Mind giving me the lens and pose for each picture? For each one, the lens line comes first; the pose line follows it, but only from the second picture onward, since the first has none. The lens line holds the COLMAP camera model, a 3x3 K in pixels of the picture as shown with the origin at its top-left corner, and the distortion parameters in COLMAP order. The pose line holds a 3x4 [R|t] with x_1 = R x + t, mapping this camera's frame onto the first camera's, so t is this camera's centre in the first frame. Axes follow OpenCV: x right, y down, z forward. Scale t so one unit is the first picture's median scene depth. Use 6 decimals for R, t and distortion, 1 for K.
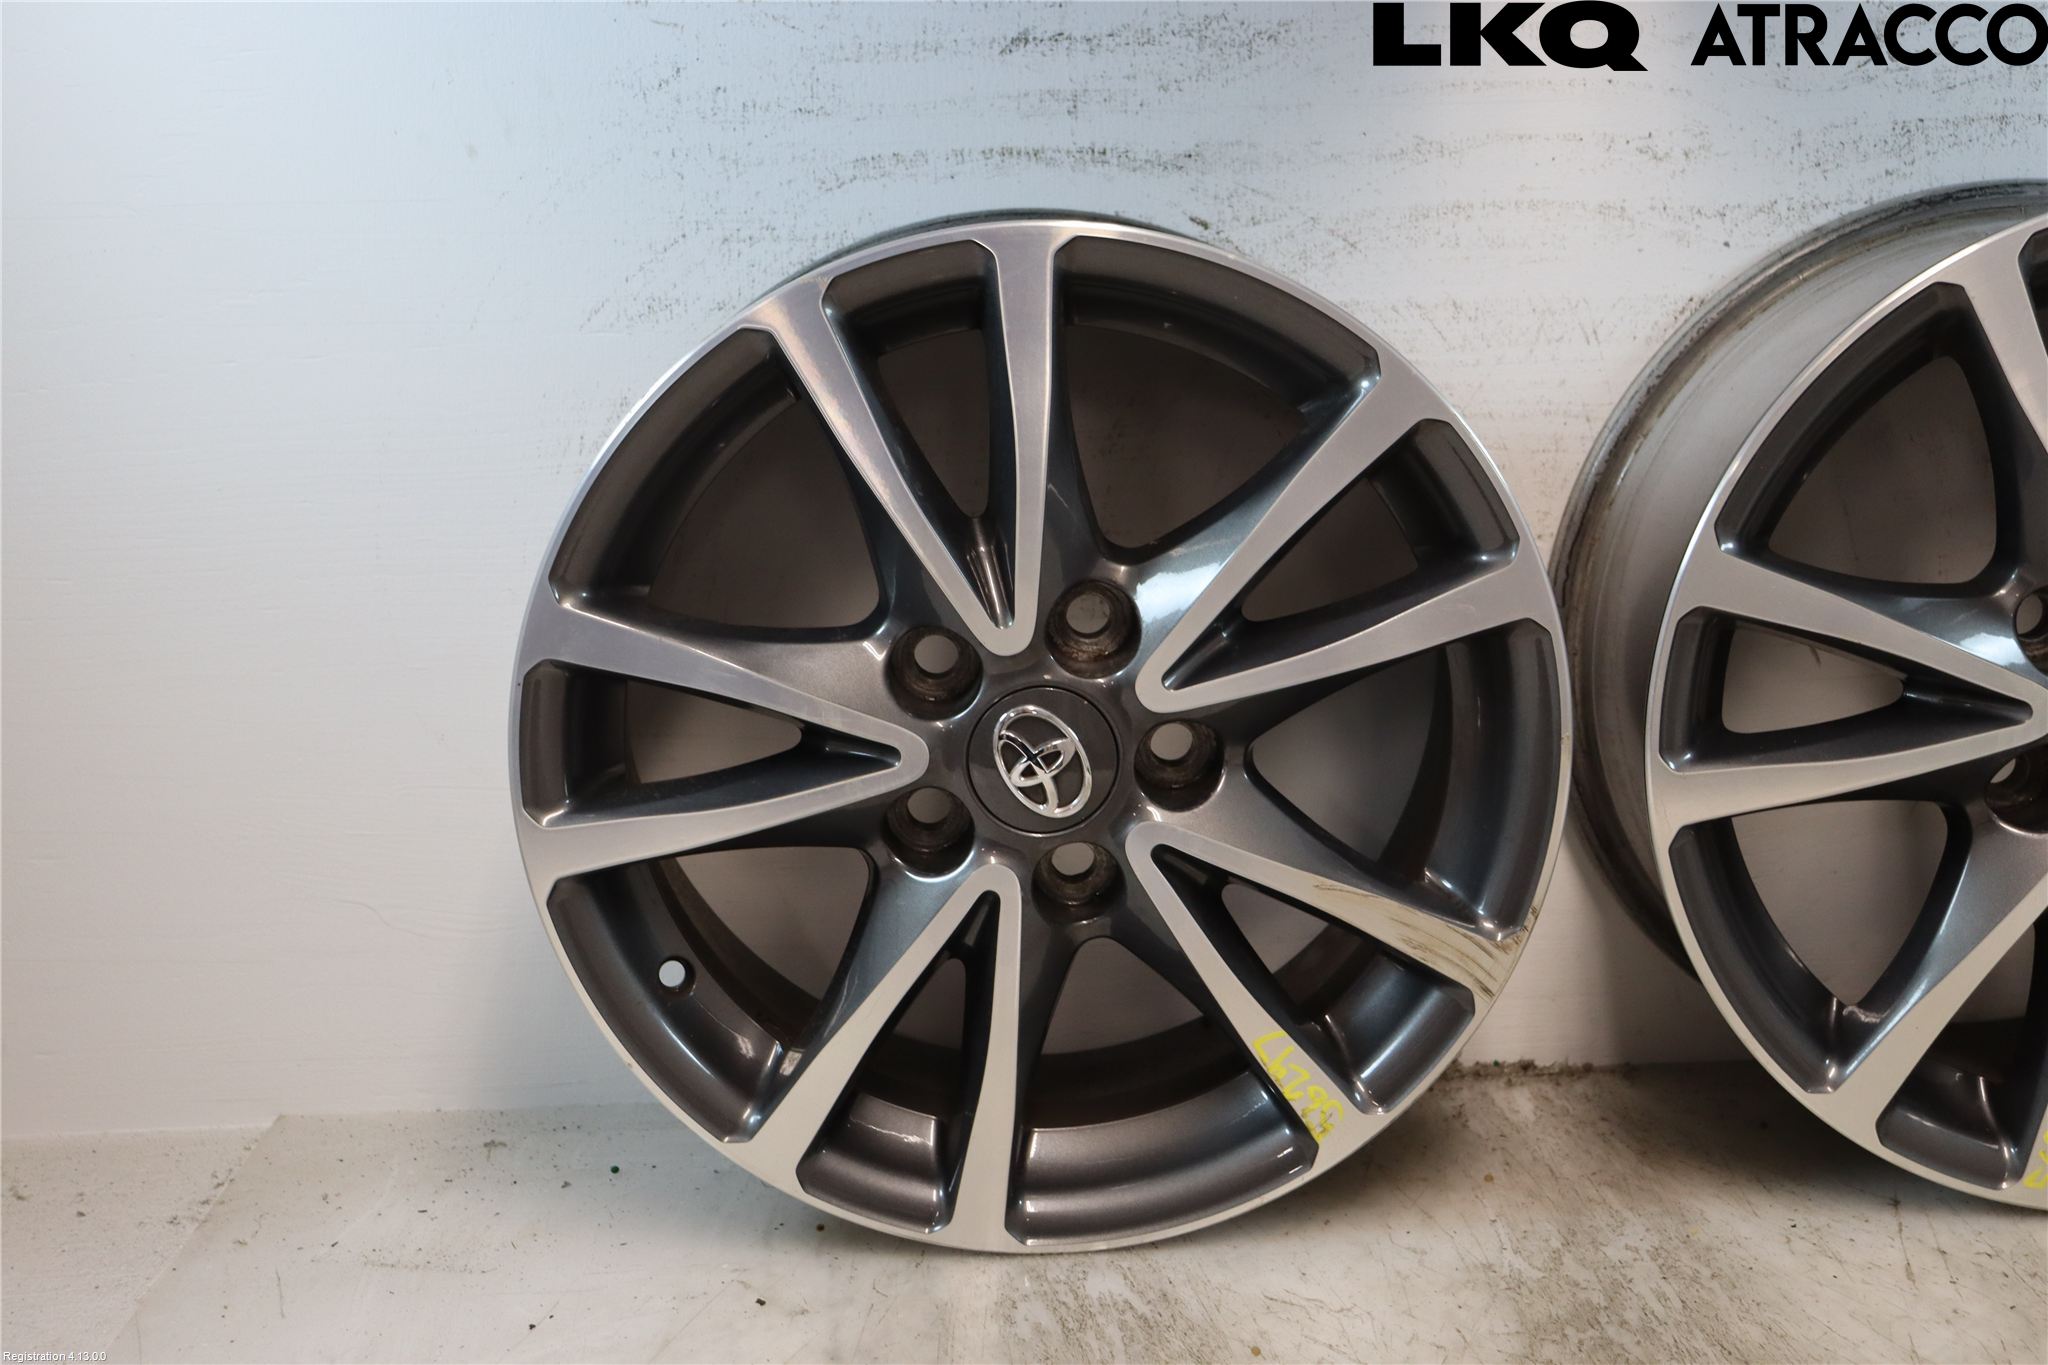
lens RADIAL K [[2593.3, 0, 1035.3], [0, 2593.3, 761.8], [0, 0, 1]] dist [-0.036380, 0.272087]
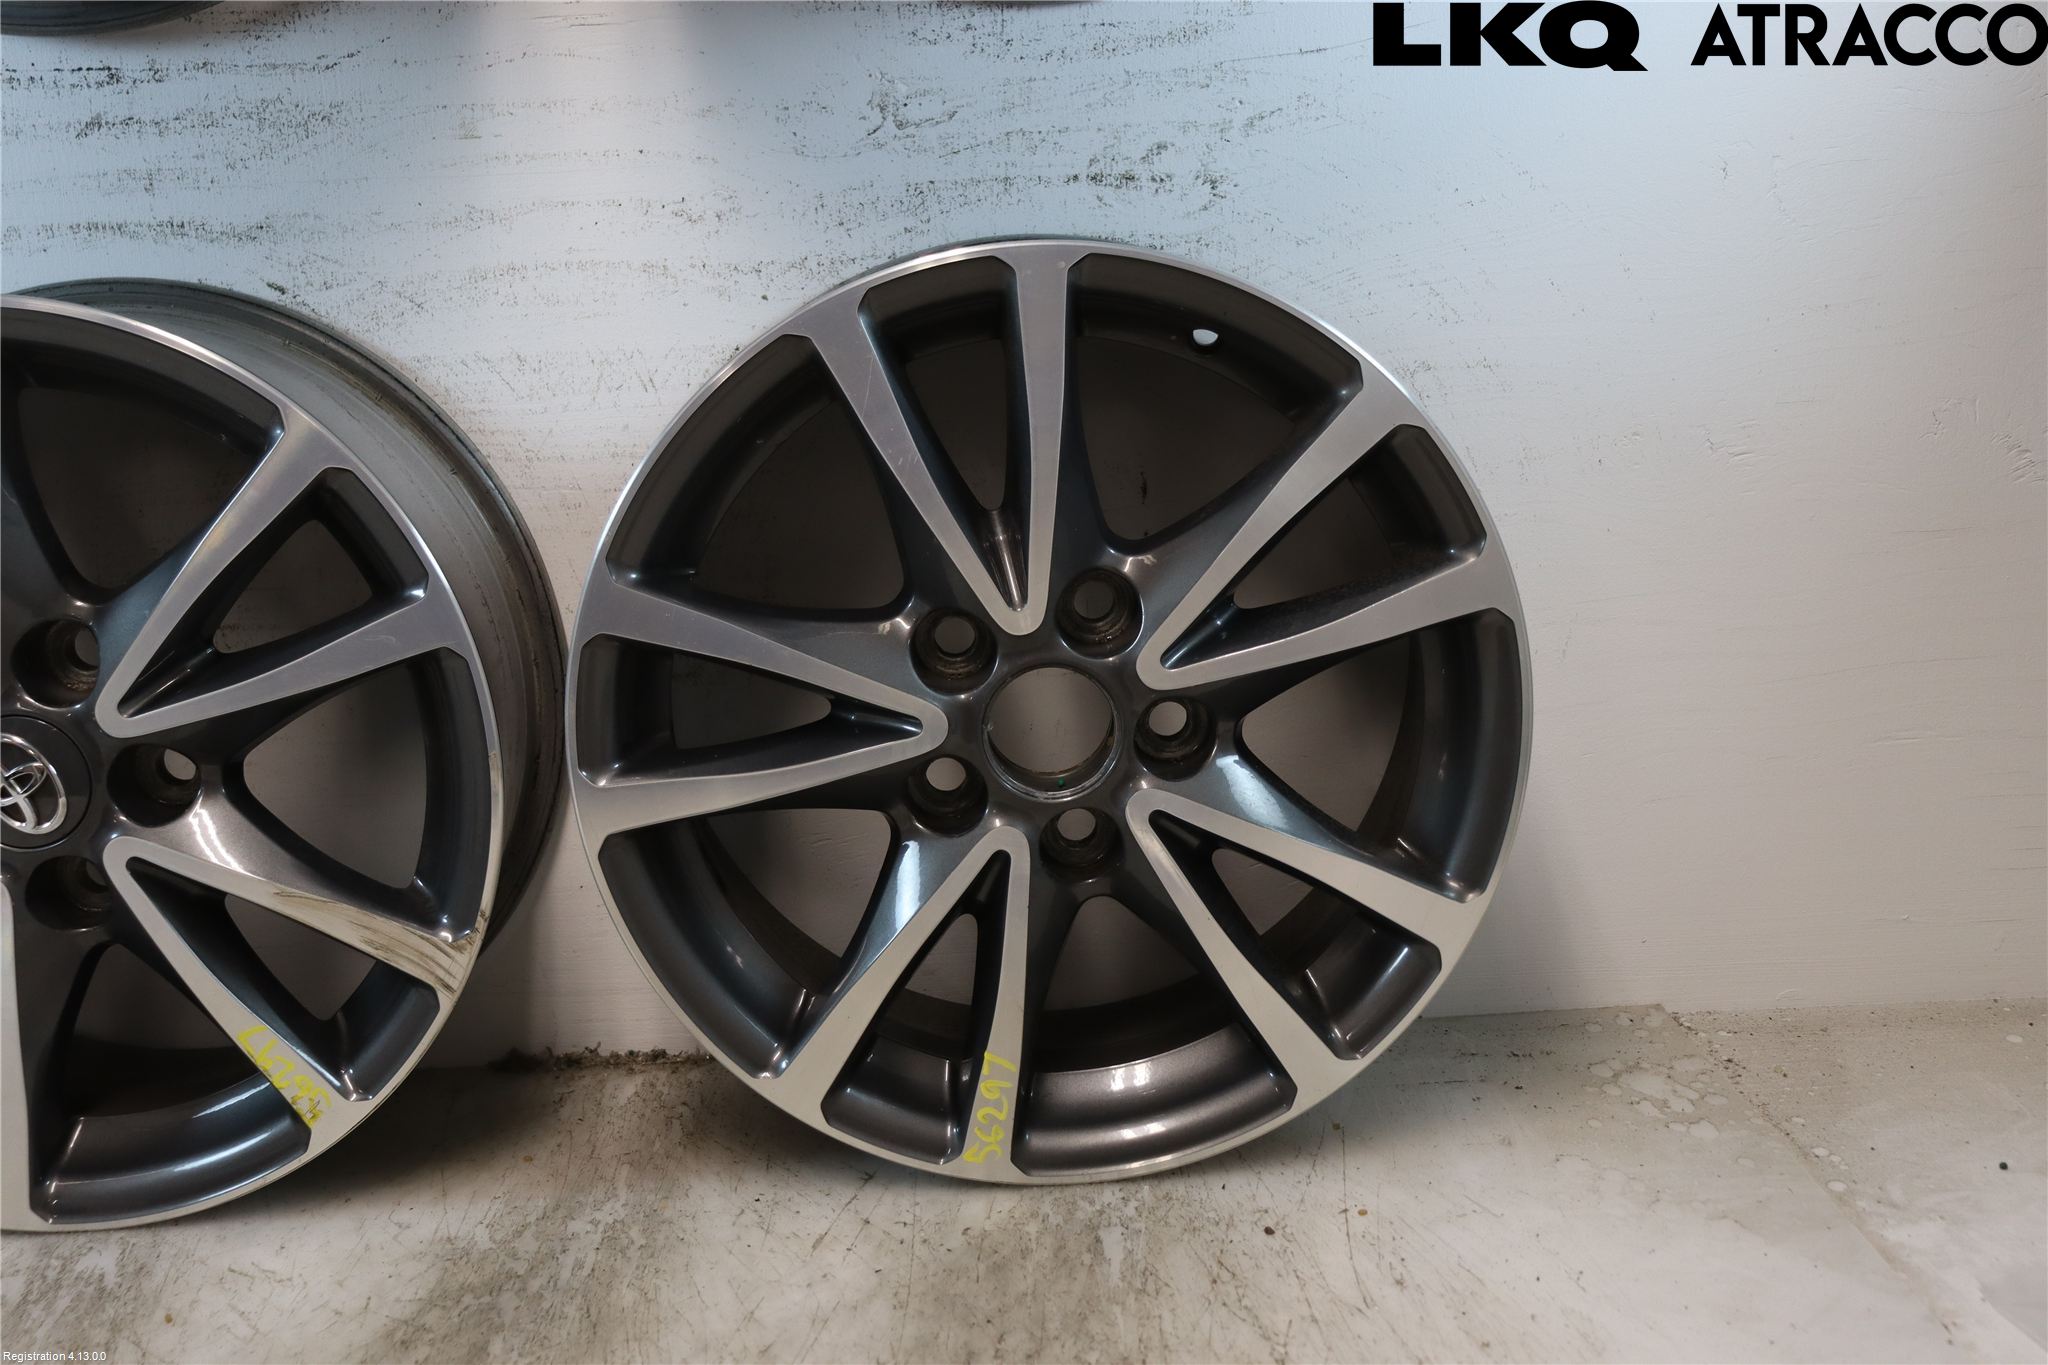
lens RADIAL K [[2367.8, 0, 1037.7], [0, 2367.8, 764.7], [0, 0, 1]] dist [-0.061818, 0.216300]
pose [[0.999435, -0.012394, -0.031234, 0.413353], [0.012808, 0.999832, 0.013088, -0.014974], [0.031066, -0.013480, 0.999426, 0.008386]]
